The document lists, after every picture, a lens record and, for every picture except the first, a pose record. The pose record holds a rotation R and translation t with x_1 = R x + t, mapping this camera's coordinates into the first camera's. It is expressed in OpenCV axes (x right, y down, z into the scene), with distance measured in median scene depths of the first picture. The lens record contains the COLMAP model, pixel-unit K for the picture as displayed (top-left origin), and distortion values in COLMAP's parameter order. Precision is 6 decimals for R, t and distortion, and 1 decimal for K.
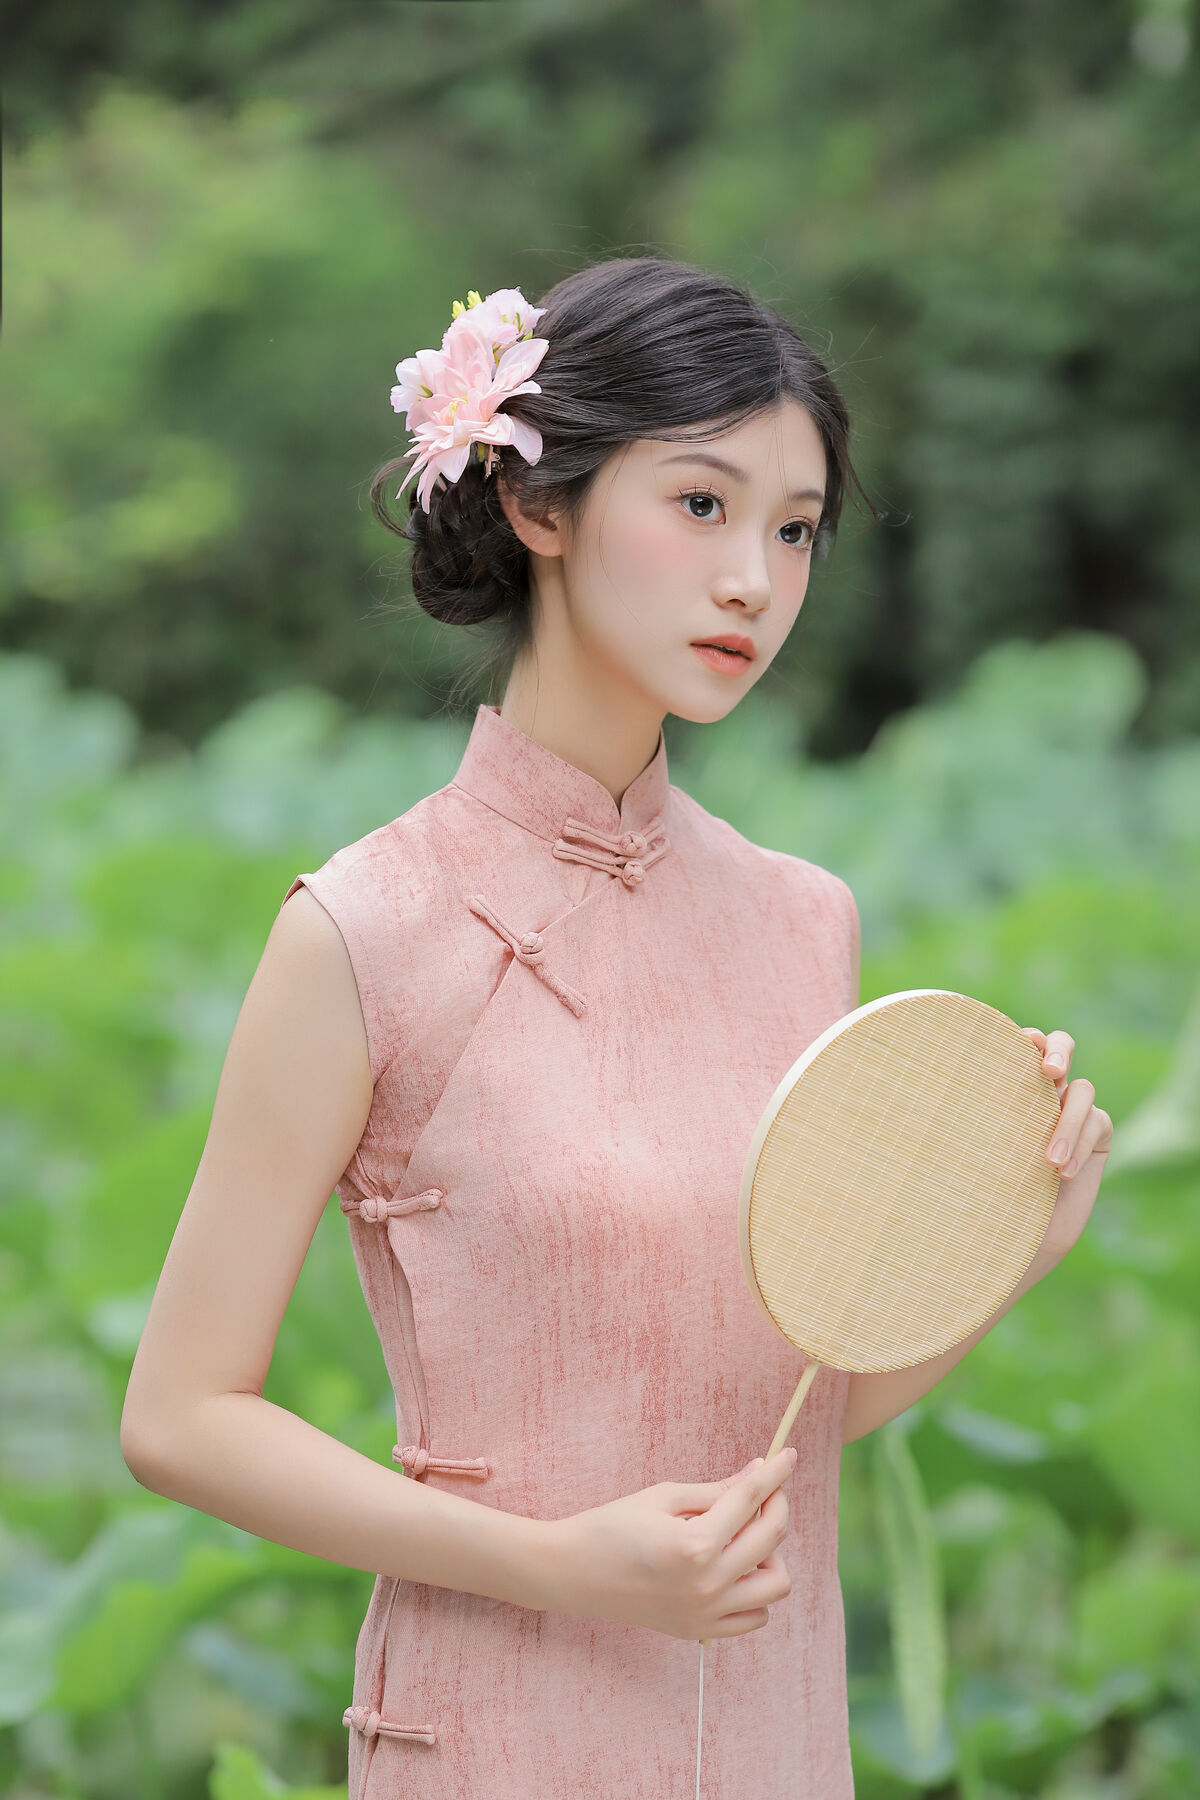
lens RADIAL K [[7130.6, 0, 600.0], [0, 7130.6, 900.0], [0, 0, 1]] dist [1.151523, -4.189273]
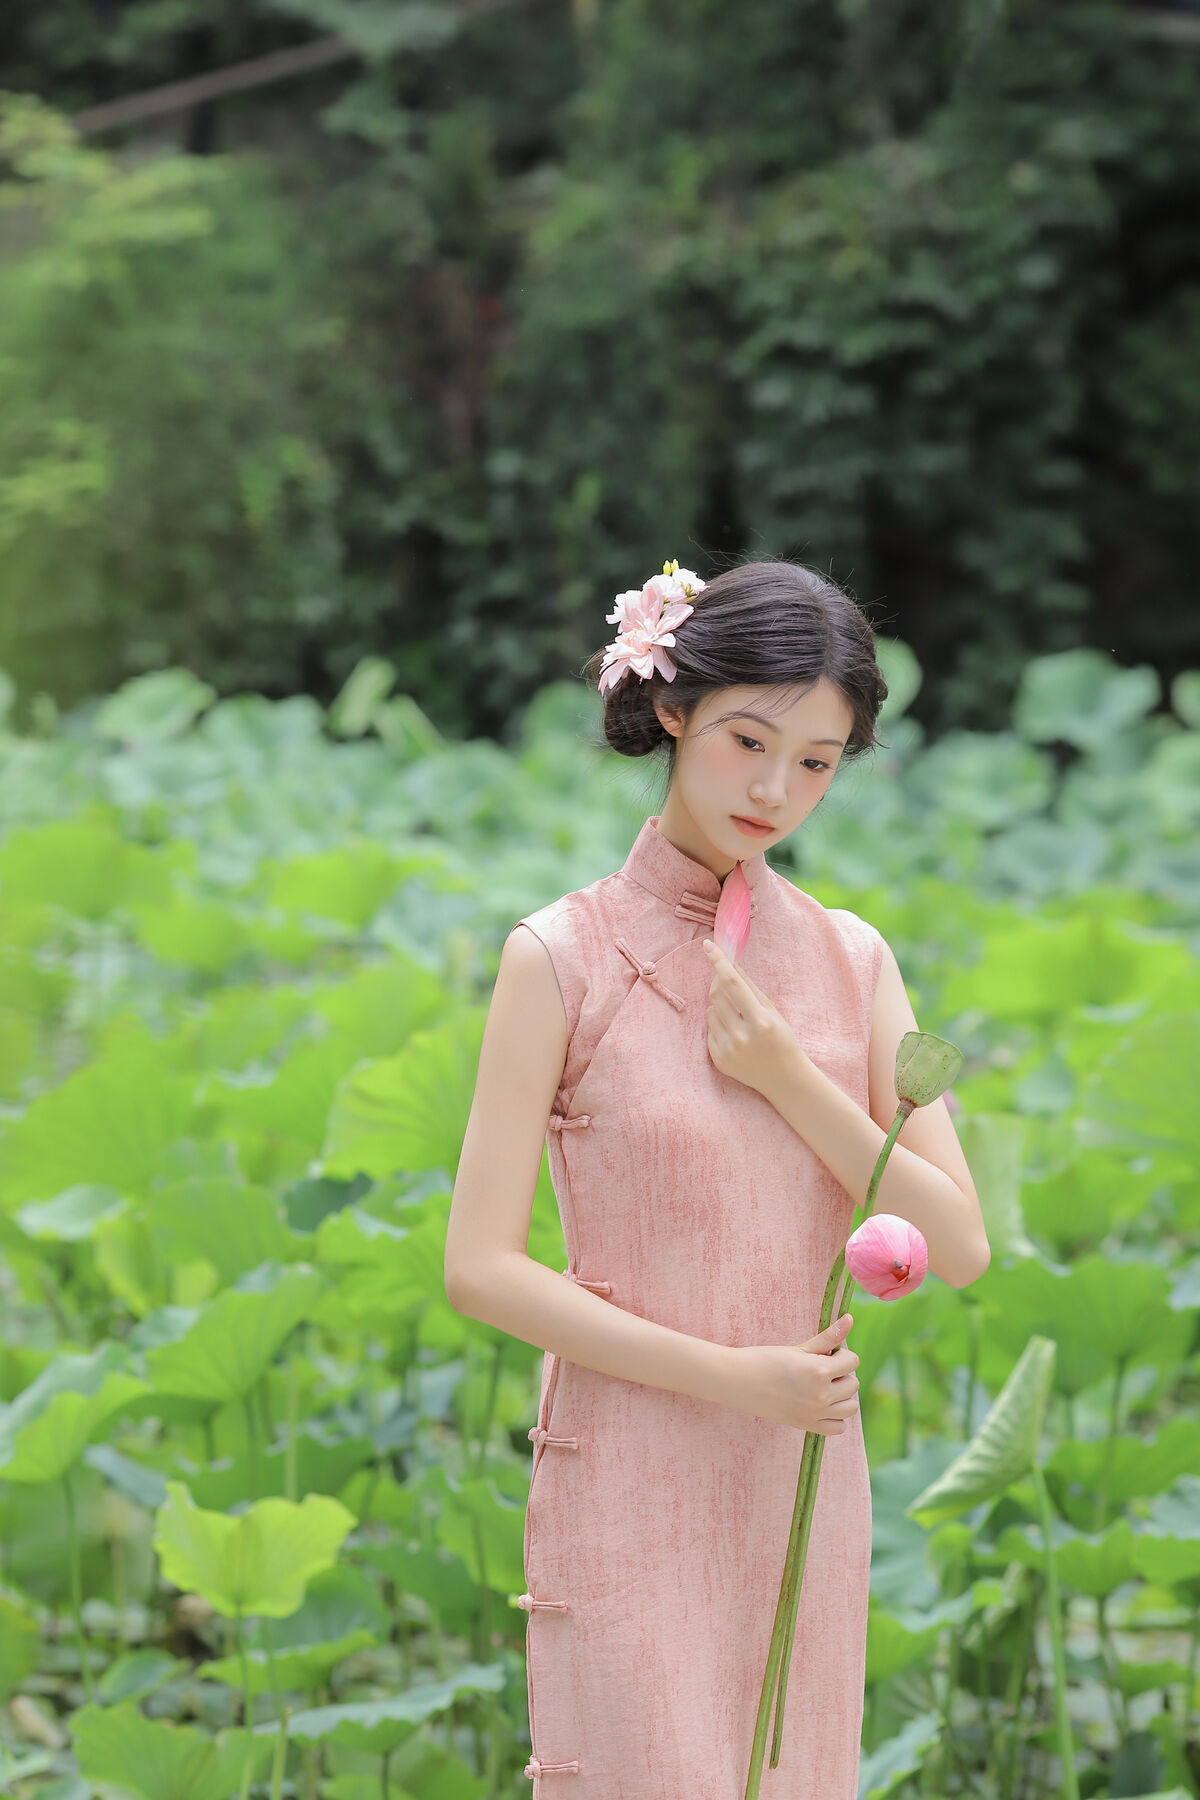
lens RADIAL K [[7130.6, 0, 600.0], [0, 7130.6, 900.0], [0, 0, 1]] dist [1.151523, -4.189273]
pose [[0.998908, 0.032414, 0.033635, -0.072808], [-0.032796, 0.999403, 0.010869, -0.025242], [-0.033263, -0.011960, 0.999375, -0.602079]]
